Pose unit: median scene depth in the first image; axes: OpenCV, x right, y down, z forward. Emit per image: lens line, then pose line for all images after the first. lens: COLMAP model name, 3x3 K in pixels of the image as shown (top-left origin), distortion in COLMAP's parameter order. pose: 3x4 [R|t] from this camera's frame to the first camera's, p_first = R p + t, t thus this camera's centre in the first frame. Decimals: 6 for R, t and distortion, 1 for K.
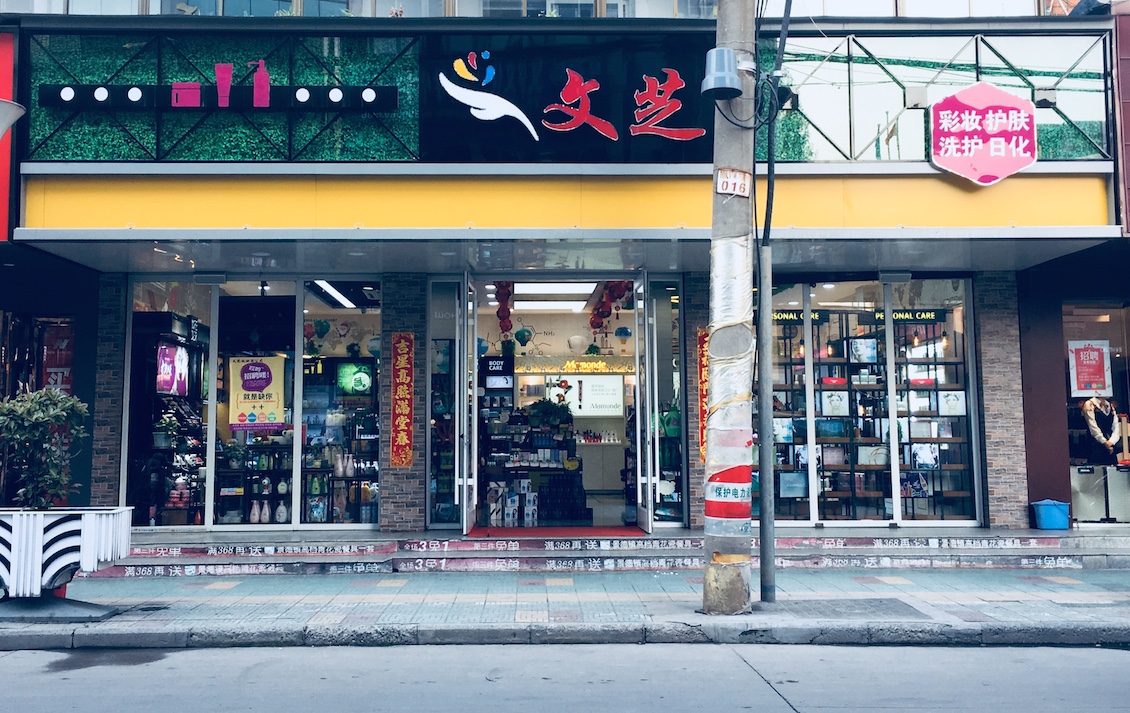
lens RADIAL K [[1141.2, 0, 565.4], [0, 1141.2, 354.1], [0, 0, 1]] dist [0.007313, 0.000000]
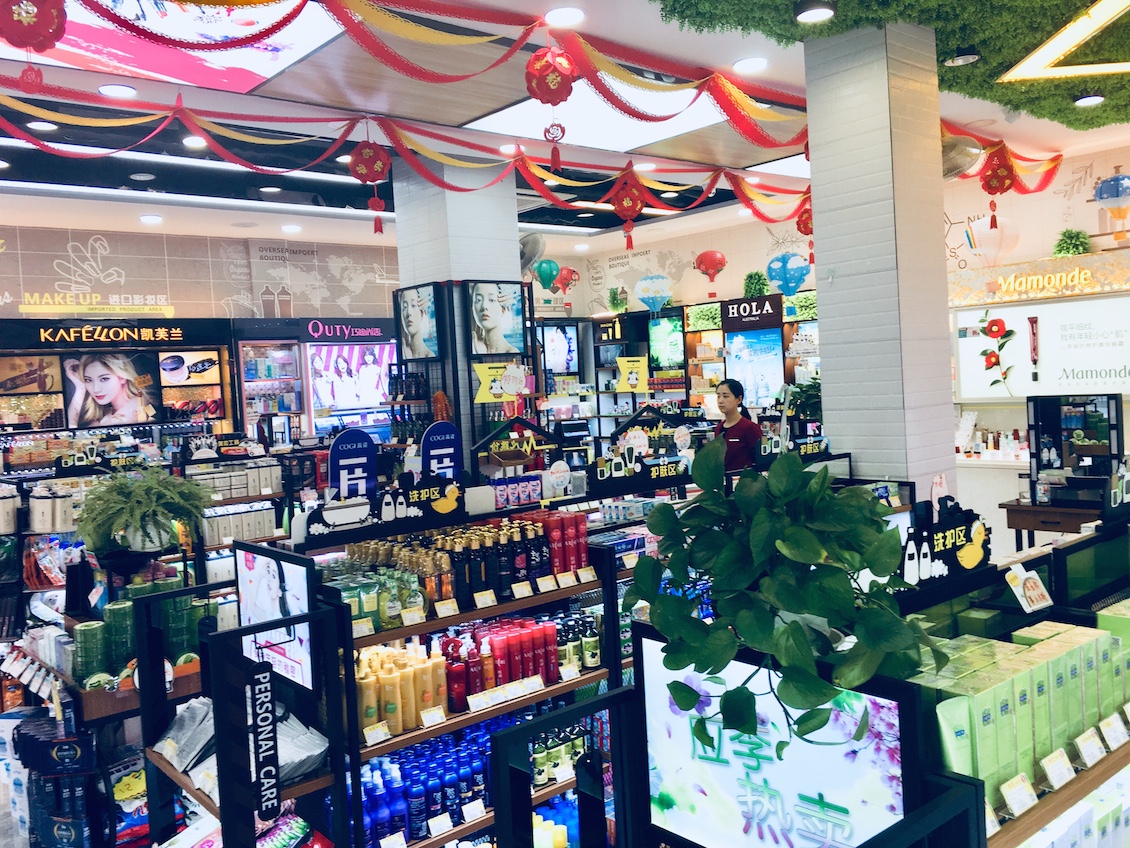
lens RADIAL K [[963.0, 0, 564.0], [0, 963.0, 420.5], [0, 0, 1]] dist [0.047120, -0.053025]
pose [[0.621168, 0.007542, -0.783642, 0.197046], [0.104156, 0.990288, 0.092092, 0.009343], [0.776725, -0.138826, 0.614349, 0.629953]]
